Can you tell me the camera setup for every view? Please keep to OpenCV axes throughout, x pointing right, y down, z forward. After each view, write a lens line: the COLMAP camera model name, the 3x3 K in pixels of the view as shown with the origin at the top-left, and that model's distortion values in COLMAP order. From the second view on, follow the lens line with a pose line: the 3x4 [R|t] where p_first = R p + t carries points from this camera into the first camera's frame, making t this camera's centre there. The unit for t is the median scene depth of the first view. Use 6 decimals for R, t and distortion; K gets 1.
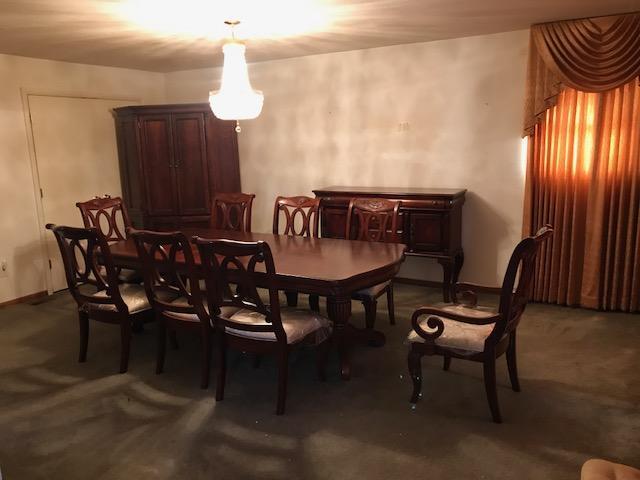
lens RADIAL K [[521.9, 0, 321.6], [0, 521.9, 237.5], [0, 0, 1]] dist [0.007640, 0.001630]
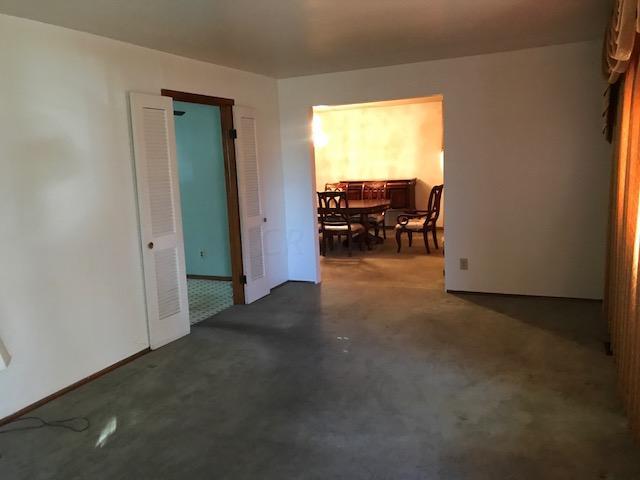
lens RADIAL K [[521.9, 0, 321.6], [0, 521.9, 237.5], [0, 0, 1]] dist [0.007640, 0.001630]
pose [[0.996755, -0.034696, 0.072639, -0.275052], [0.036808, 0.998932, -0.027943, 0.202450], [-0.071592, 0.030526, 0.996967, -1.101965]]
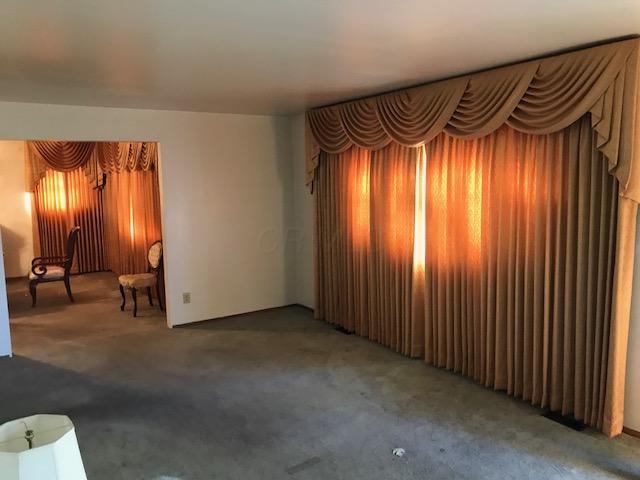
lens RADIAL K [[521.9, 0, 321.6], [0, 521.9, 237.5], [0, 0, 1]] dist [0.007640, 0.001630]
pose [[0.466206, -0.092925, 0.879783, -0.849499], [0.168633, 0.985569, 0.014737, 0.129546], [-0.868456, 0.141490, 0.475148, -0.859154]]
